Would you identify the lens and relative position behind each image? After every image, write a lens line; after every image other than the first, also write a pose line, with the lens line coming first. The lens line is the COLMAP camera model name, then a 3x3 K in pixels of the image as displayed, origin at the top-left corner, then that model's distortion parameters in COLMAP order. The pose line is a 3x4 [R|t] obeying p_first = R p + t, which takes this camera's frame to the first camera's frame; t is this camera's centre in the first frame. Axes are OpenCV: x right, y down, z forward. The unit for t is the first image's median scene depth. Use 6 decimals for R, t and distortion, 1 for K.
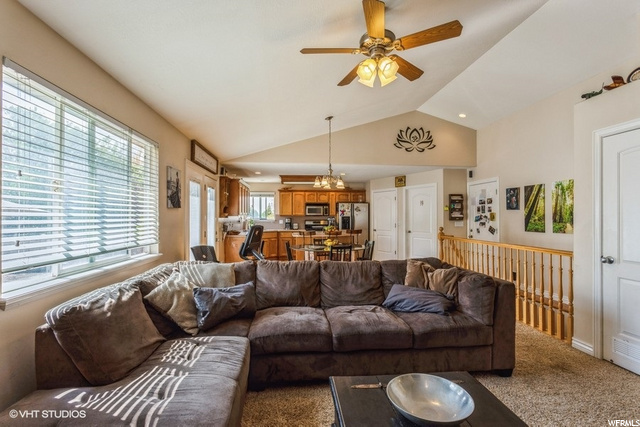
lens RADIAL K [[305.8, 0, 318.7], [0, 305.8, 212.8], [0, 0, 1]] dist [0.005652, 0.001967]
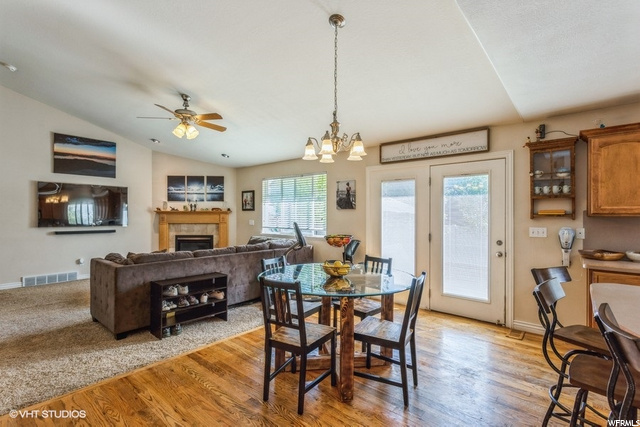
lens RADIAL K [[305.8, 0, 314.7], [0, 305.8, 212.3], [0, 0, 1]] dist [0.005652, 0.001967]
pose [[-0.731804, -0.005432, -0.681493, 0.331162], [0.004289, 0.999912, -0.012575, 0.008599], [0.681502, -0.012126, -0.731716, 1.087966]]
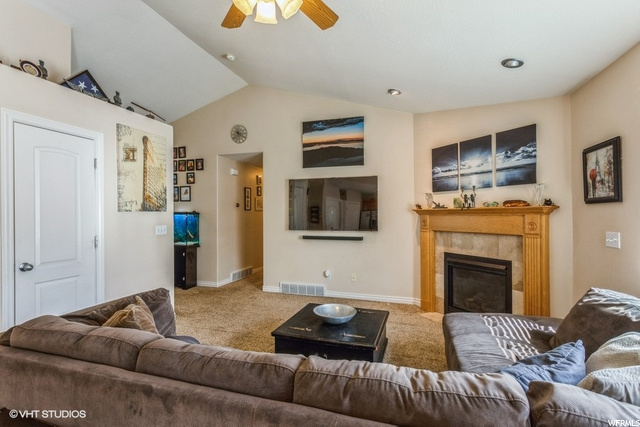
lens RADIAL K [[305.8, 0, 315.6], [0, 305.8, 212.6], [0, 0, 1]] dist [0.005652, 0.001967]
pose [[-0.913031, 0.006413, 0.407840, -0.066962], [-0.000521, 0.999857, -0.016889, 0.005716], [-0.407890, -0.015632, -0.912897, 0.613149]]
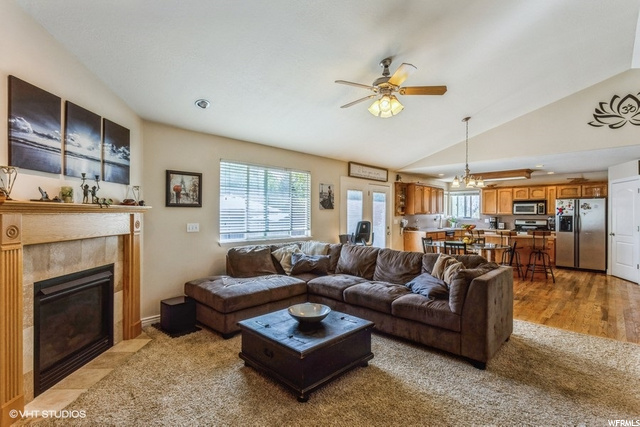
lens RADIAL K [[305.8, 0, 317.7], [0, 305.8, 213.0], [0, 0, 1]] dist [0.005652, 0.001967]
pose [[0.645359, 0.000316, -0.763879, 0.401390], [0.003992, 0.999985, 0.003787, -0.001341], [0.763869, -0.005493, 0.645348, -0.035251]]
